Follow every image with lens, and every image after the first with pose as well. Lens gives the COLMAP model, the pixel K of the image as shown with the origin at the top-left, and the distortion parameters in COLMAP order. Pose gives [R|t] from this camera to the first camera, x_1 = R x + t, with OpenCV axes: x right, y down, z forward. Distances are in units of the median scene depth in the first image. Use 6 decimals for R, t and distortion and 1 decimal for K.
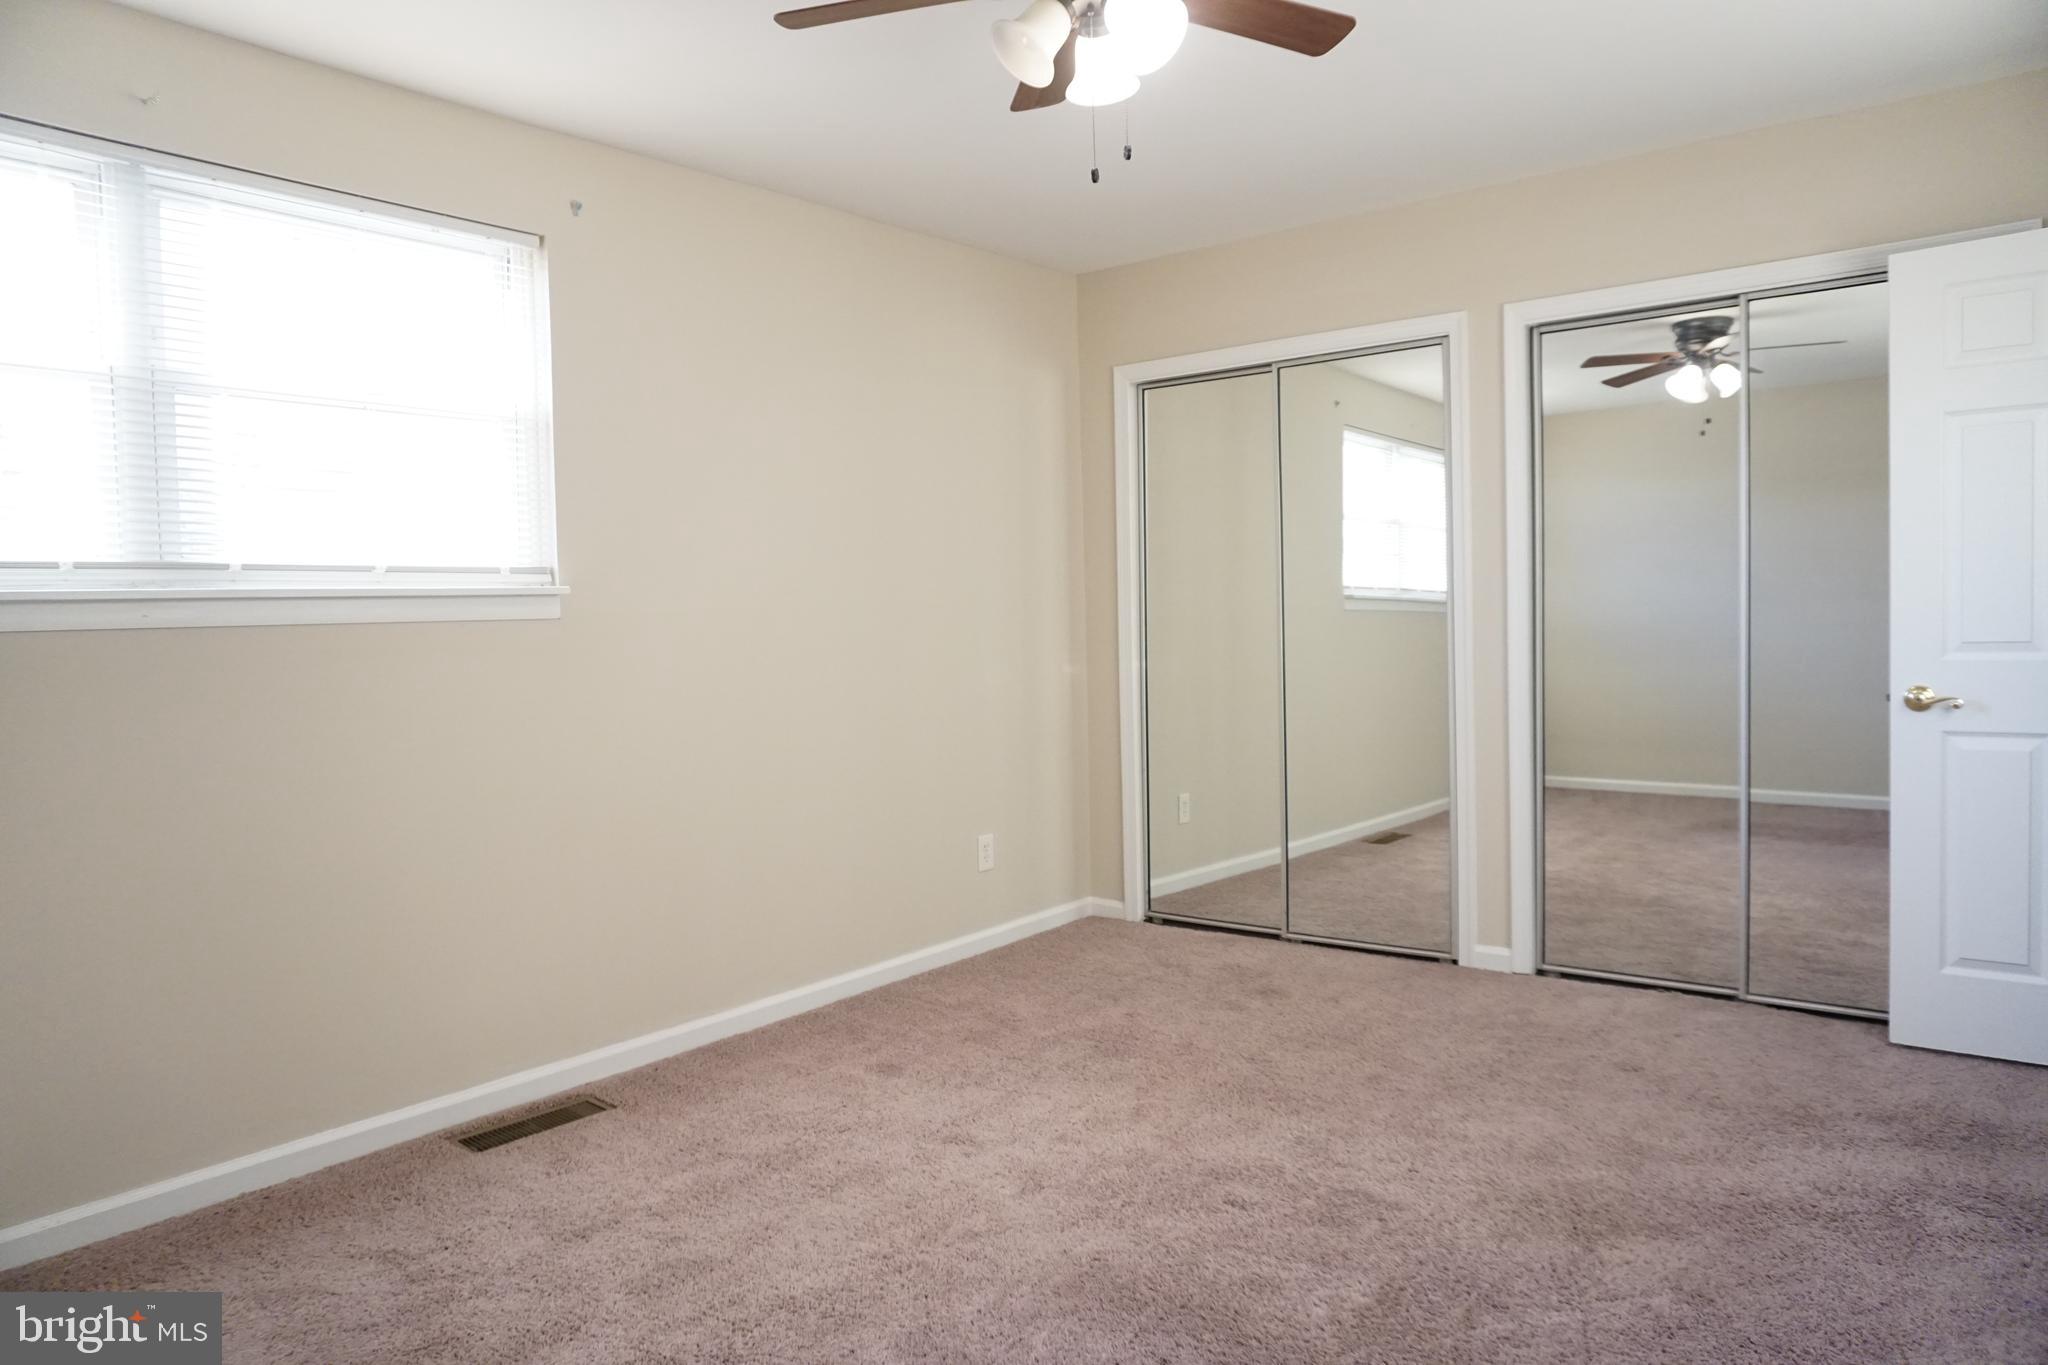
lens RADIAL K [[1371.9, 0, 1024.0], [0, 1371.9, 682.5], [0, 0, 1]] dist [-0.048775, 0.030230]
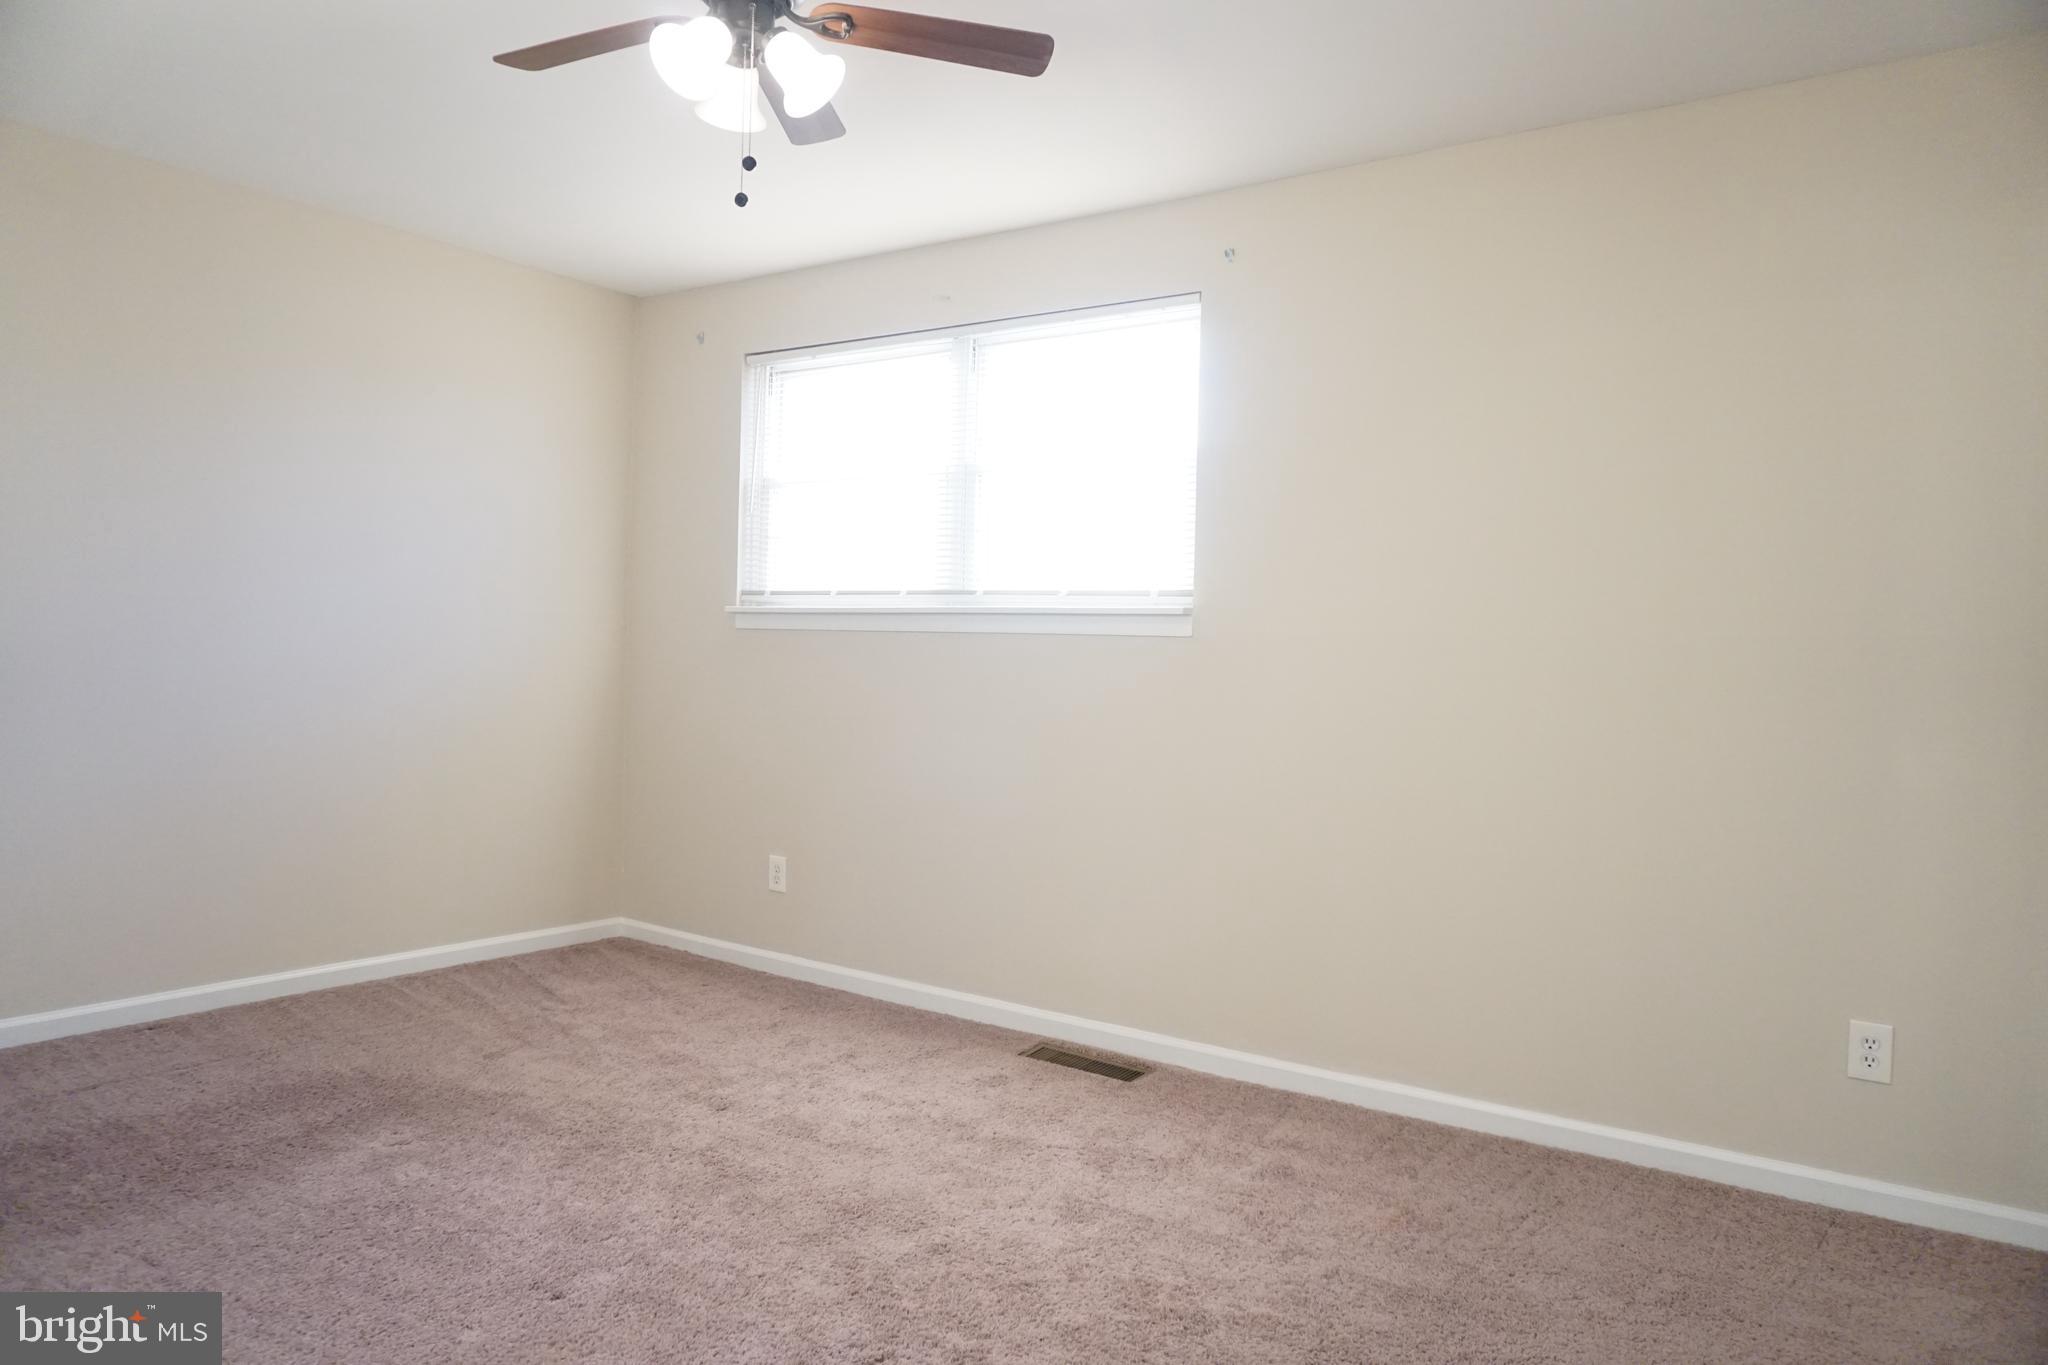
lens RADIAL K [[1371.9, 0, 1024.0], [0, 1371.9, 682.5], [0, 0, 1]] dist [-0.048775, 0.030230]
pose [[0.052114, 0.052092, -0.997282, 0.720845], [-0.077050, 0.995871, 0.047992, -0.050186], [0.995664, 0.074340, 0.055913, 0.770211]]
